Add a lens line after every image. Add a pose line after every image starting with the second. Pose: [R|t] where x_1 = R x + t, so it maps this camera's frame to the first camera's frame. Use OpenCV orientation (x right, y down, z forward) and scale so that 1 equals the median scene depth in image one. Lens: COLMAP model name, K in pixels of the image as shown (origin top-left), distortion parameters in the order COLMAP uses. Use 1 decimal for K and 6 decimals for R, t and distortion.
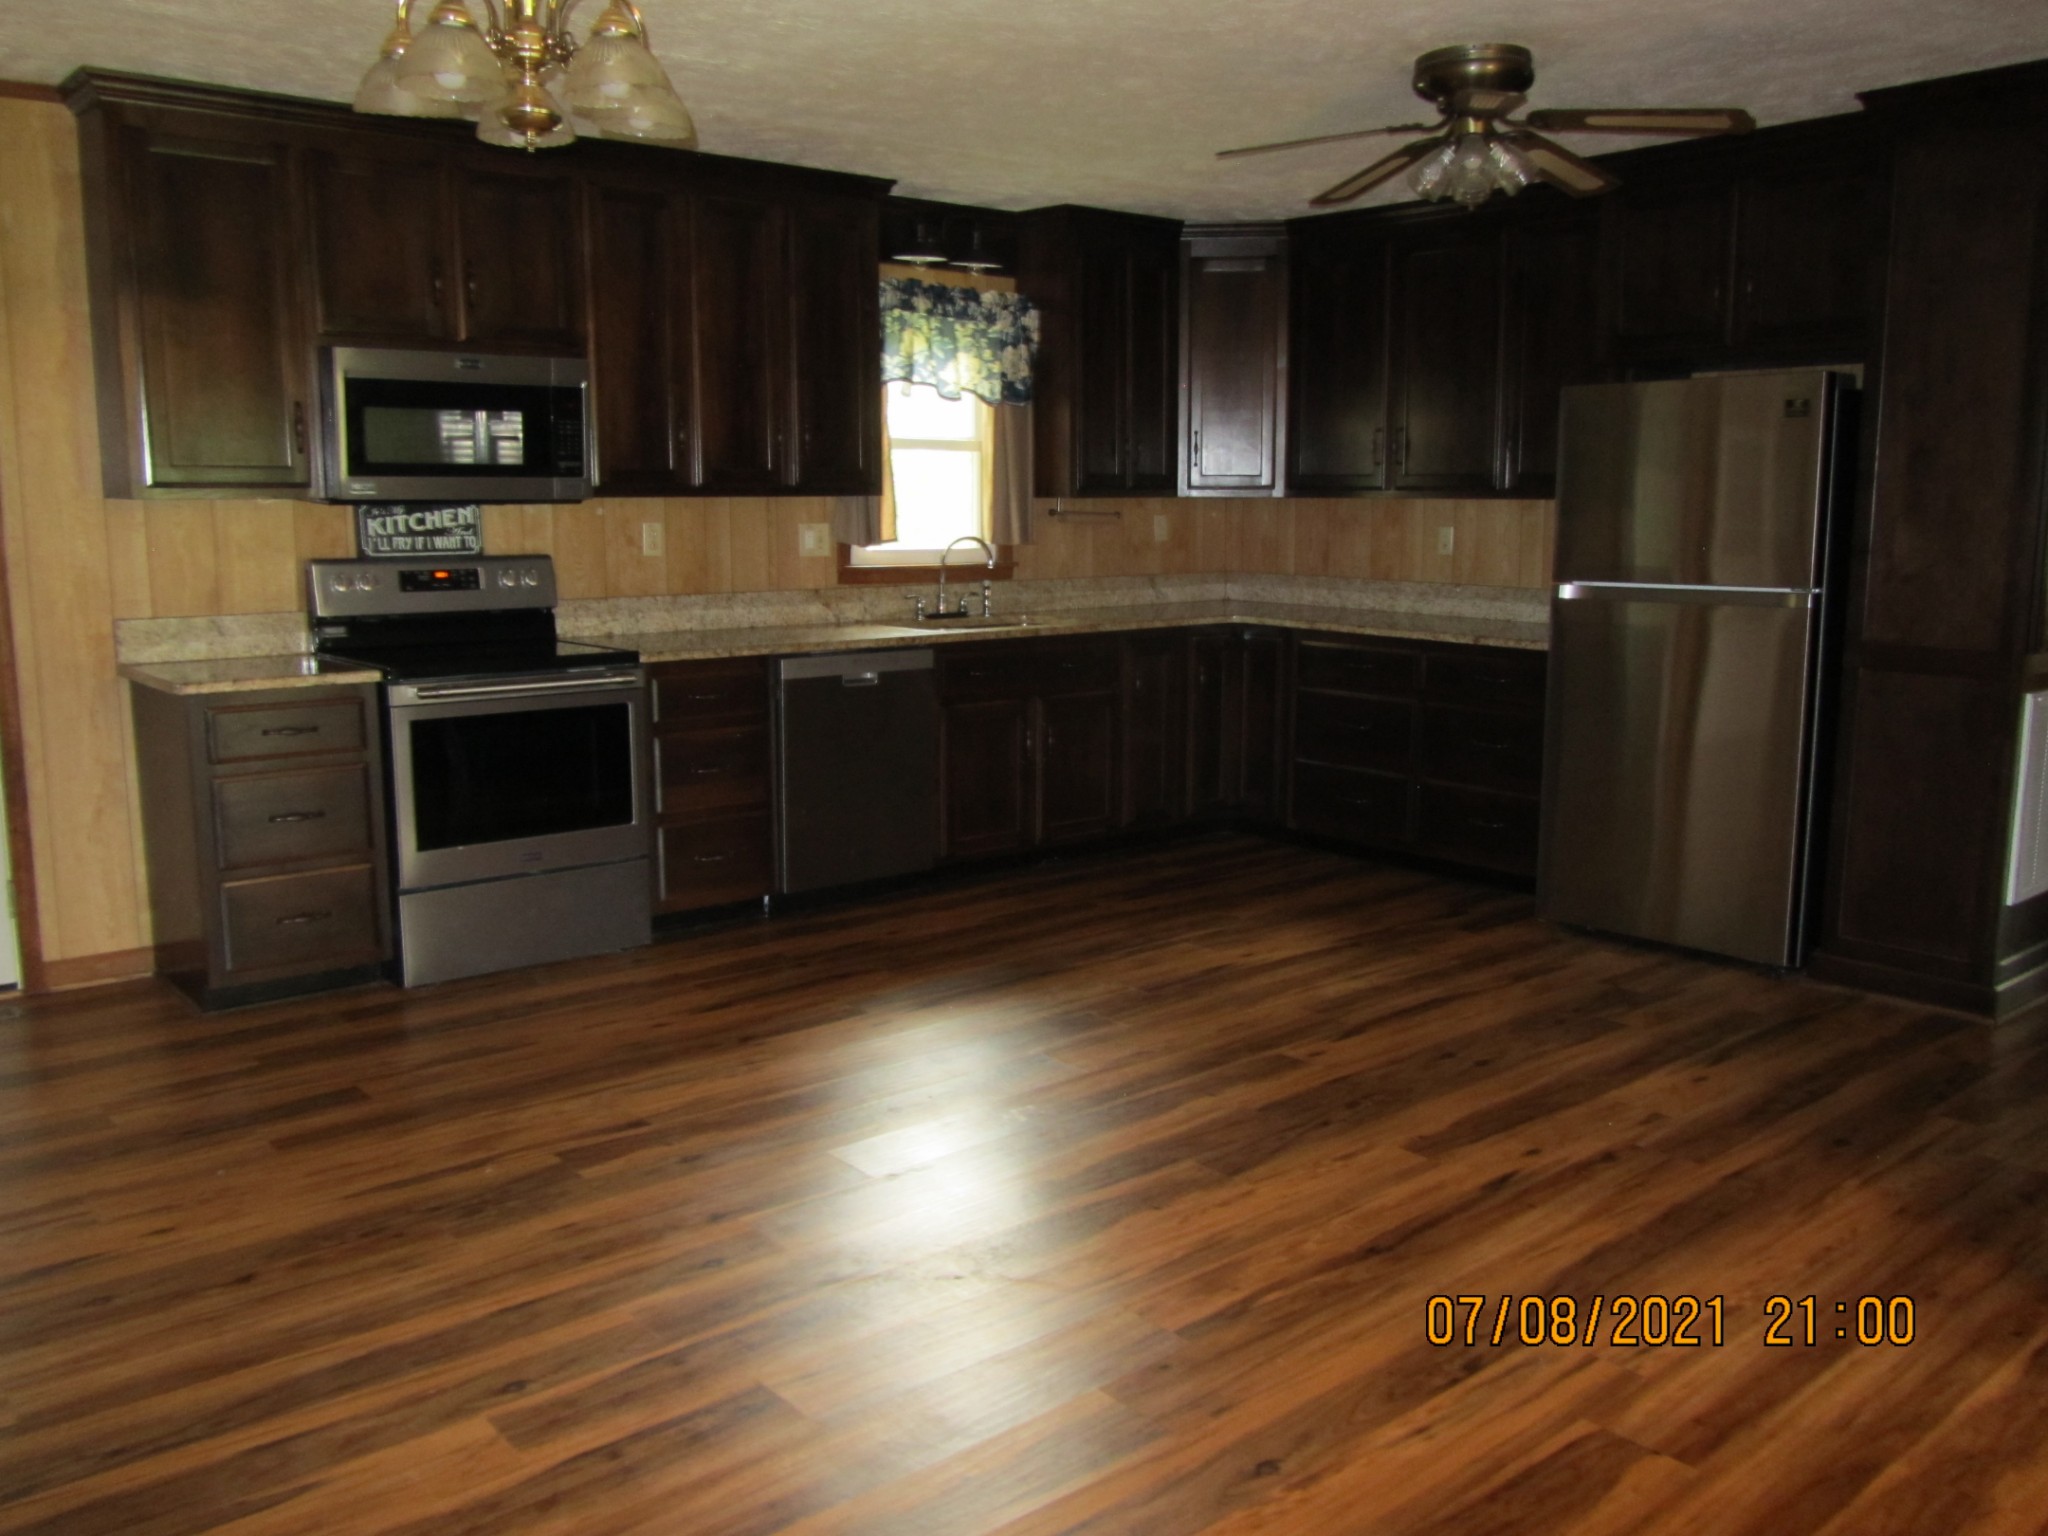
lens RADIAL K [[1687.1, 0, 1024.0], [0, 1687.1, 768.0], [0, 0, 1]] dist [-0.019301, -0.017221]
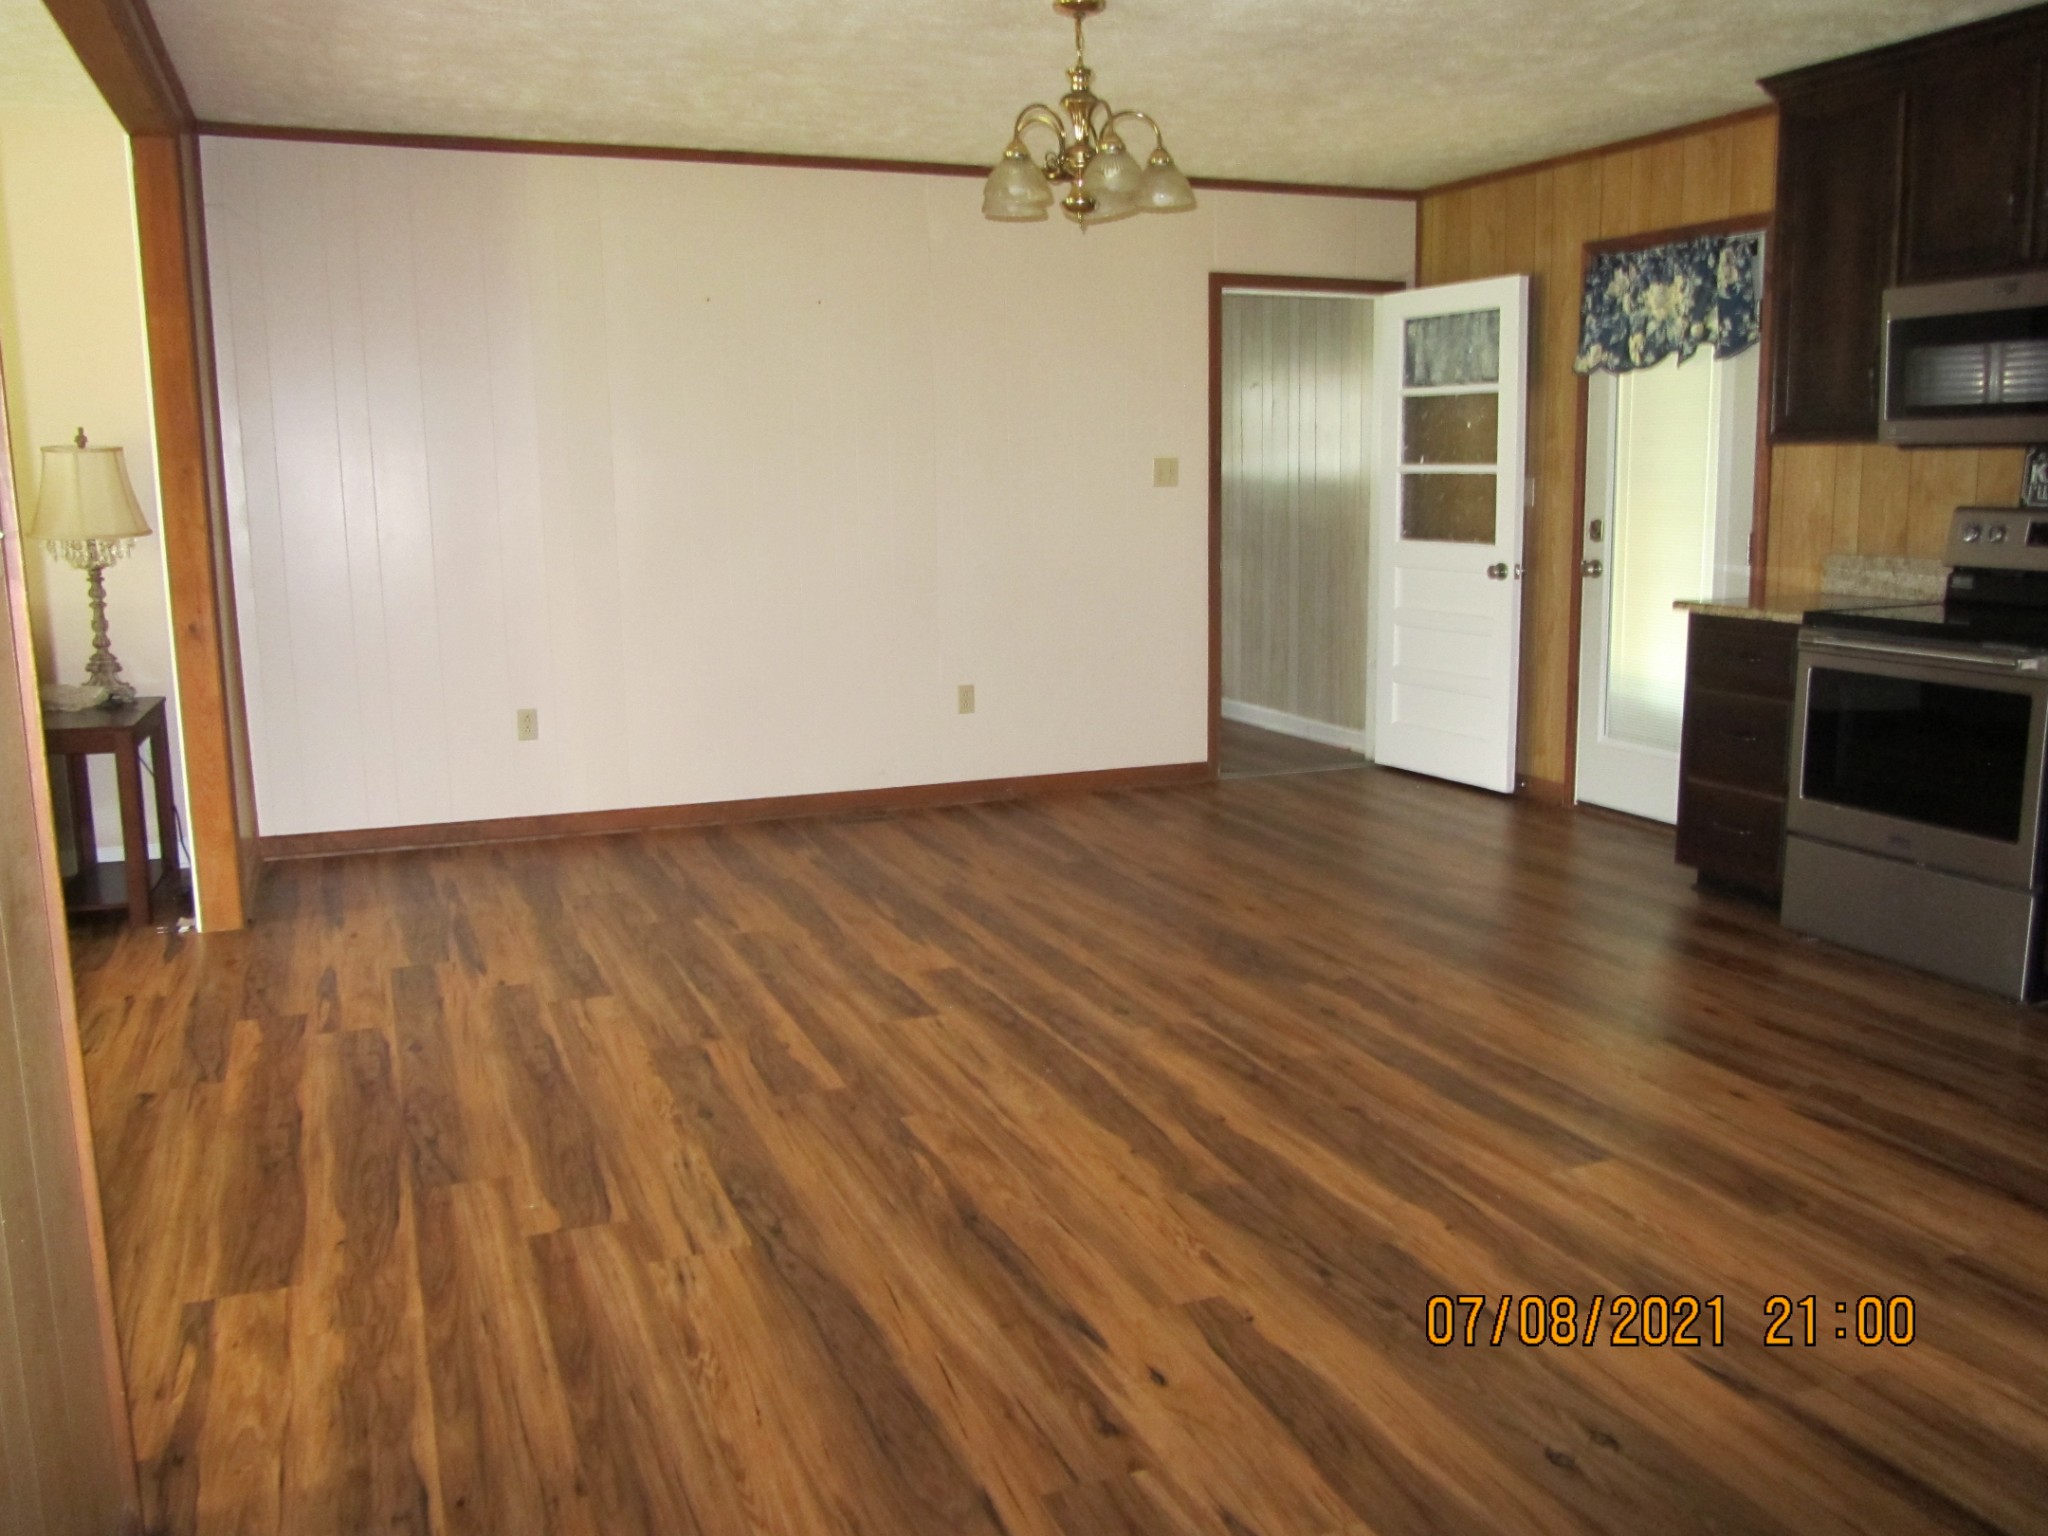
lens RADIAL K [[1687.1, 0, 1024.0], [0, 1687.1, 768.0], [0, 0, 1]] dist [-0.019301, -0.017221]
pose [[-0.334104, 0.163149, -0.928309, 0.966870], [-0.131516, 0.967201, 0.217317, -0.165859], [0.933316, 0.194694, -0.301689, 1.159462]]
